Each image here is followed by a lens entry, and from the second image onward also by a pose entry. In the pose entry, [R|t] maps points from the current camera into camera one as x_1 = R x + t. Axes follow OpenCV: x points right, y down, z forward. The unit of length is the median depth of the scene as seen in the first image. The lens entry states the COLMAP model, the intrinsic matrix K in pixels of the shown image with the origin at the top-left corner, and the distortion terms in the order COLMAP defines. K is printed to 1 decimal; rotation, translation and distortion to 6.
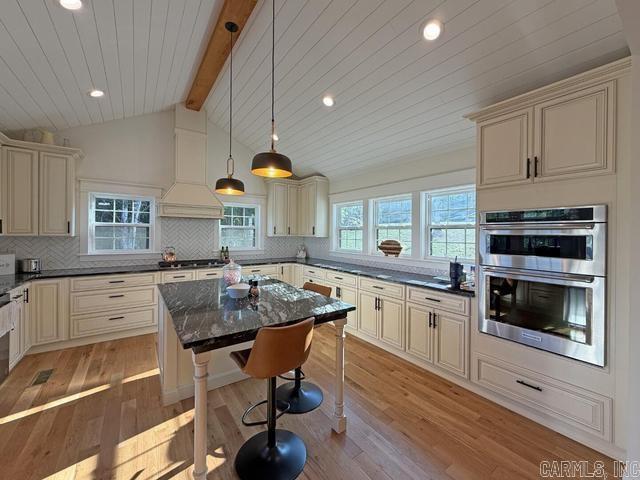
lens RADIAL K [[265.5, 0, 317.6], [0, 265.5, 233.9], [0, 0, 1]] dist [-0.001944, 0.000308]
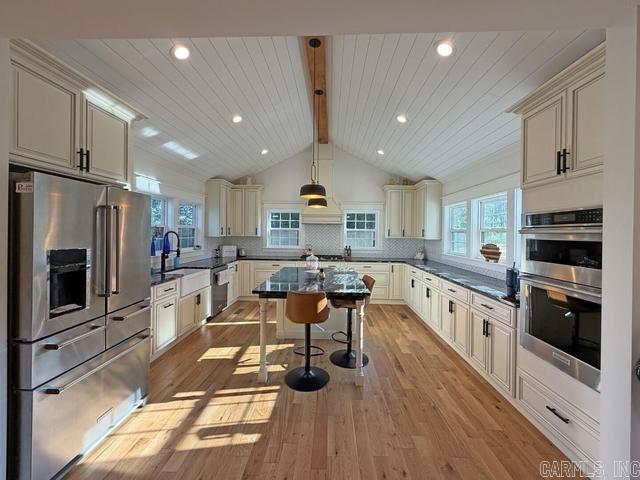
lens RADIAL K [[265.5, 0, 310.4], [0, 265.5, 233.9], [0, 0, 1]] dist [-0.001944, 0.000308]
pose [[0.772737, 0.002729, -0.634720, 0.465379], [-0.005536, 0.999982, -0.002440, -0.005758], [0.634702, 0.005399, 0.772738, -0.116741]]
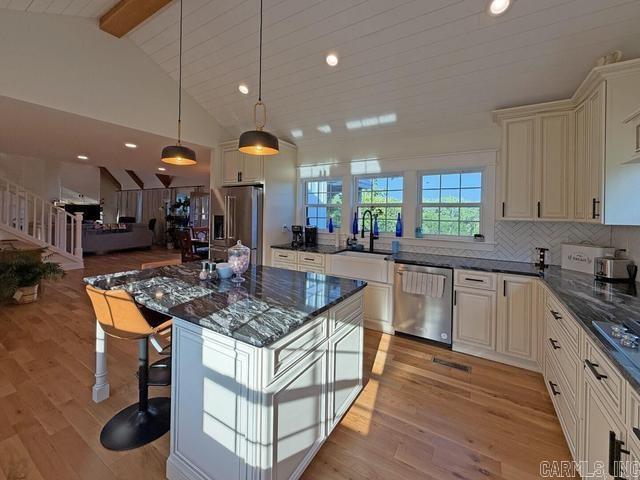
lens RADIAL K [[265.5, 0, 319.1], [0, 265.5, 208.8], [0, 0, 1]] dist [-0.001944, 0.000308]
pose [[-0.915787, -0.028840, -0.400627, -0.163559], [-0.023742, 0.999562, -0.017686, 0.001793], [0.400961, -0.006685, -0.916071, 1.444225]]
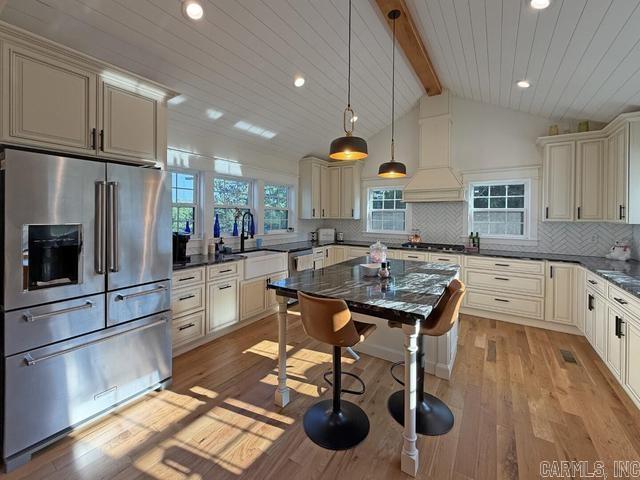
lens RADIAL K [[265.5, 0, 313.1], [0, 265.5, 218.7], [0, 0, 1]] dist [-0.001944, 0.000308]
pose [[0.341922, 0.002482, -0.939725, 0.445291], [-0.007455, 0.999972, -0.000071, 0.010781], [0.939699, 0.007030, 0.341931, 0.300720]]
